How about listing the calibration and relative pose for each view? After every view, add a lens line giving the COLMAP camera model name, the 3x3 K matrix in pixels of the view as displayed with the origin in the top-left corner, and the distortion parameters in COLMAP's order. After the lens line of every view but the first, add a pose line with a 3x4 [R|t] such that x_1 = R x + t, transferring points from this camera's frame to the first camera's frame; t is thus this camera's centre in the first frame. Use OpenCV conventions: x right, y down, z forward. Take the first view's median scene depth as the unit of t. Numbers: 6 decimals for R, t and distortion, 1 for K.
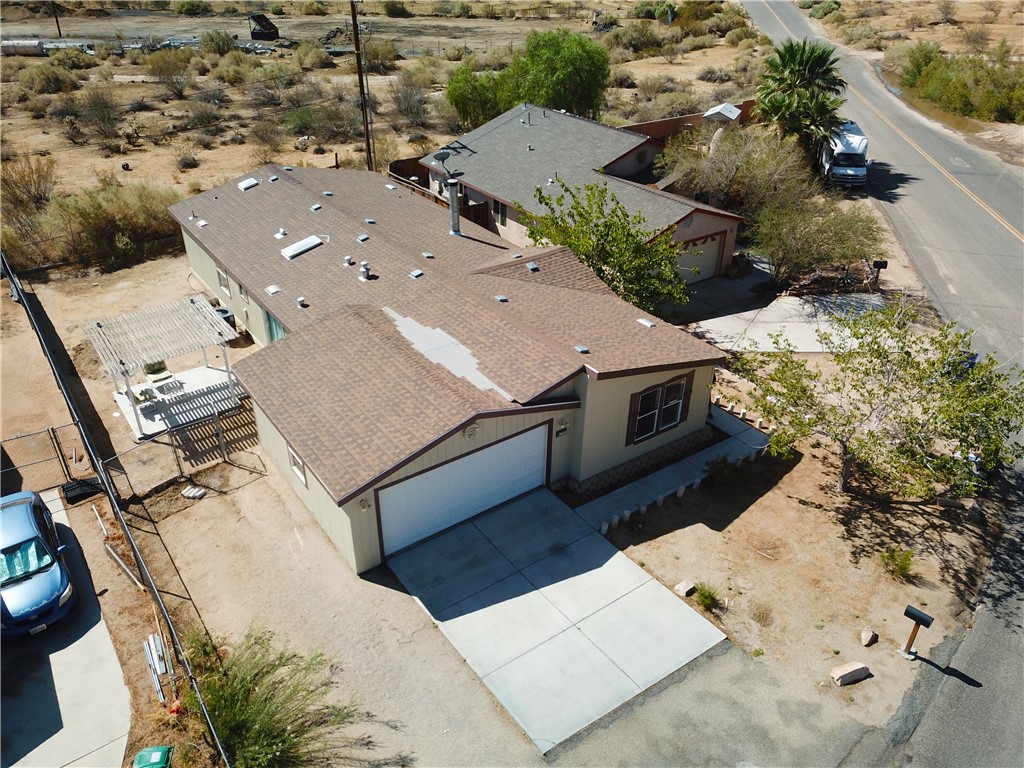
lens RADIAL K [[780.2, 0, 512.0], [0, 780.2, 384.0], [0, 0, 1]] dist [0.007593, -0.004779]
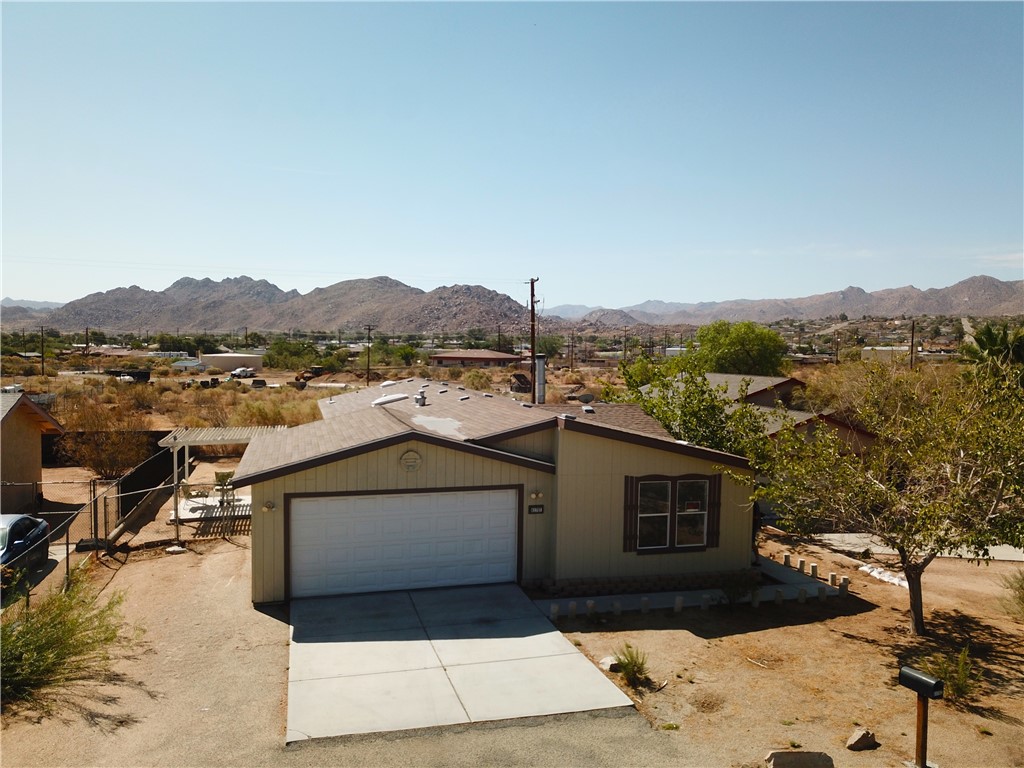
lens RADIAL K [[780.2, 0, 512.0], [0, 780.2, 384.0], [0, 0, 1]] dist [0.007593, -0.004779]
pose [[0.939663, 0.019363, -0.341552, 0.277889], [-0.180292, 0.876523, -0.446321, 0.277505], [0.290736, 0.480971, 0.827127, 0.186956]]
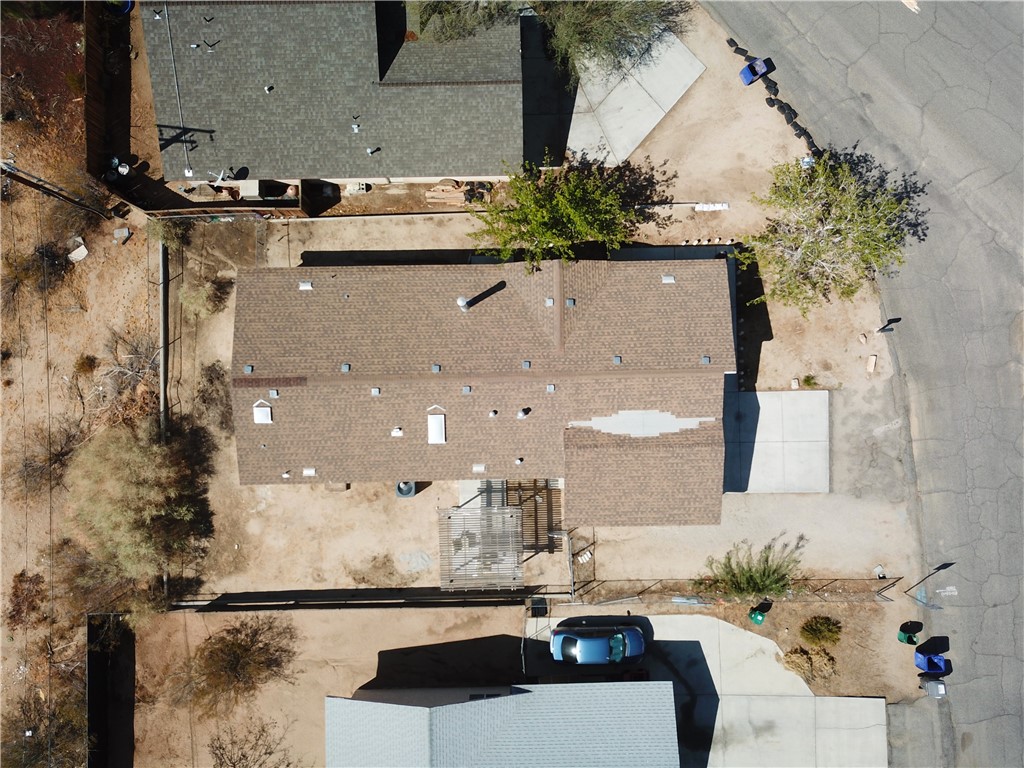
lens RADIAL K [[780.2, 0, 512.0], [0, 780.2, 384.0], [0, 0, 1]] dist [0.007593, -0.004779]
pose [[0.564450, -0.825306, 0.016284, -0.179419], [0.429932, 0.310768, 0.847692, -1.368664], [-0.704666, -0.471479, 0.530238, 0.315144]]
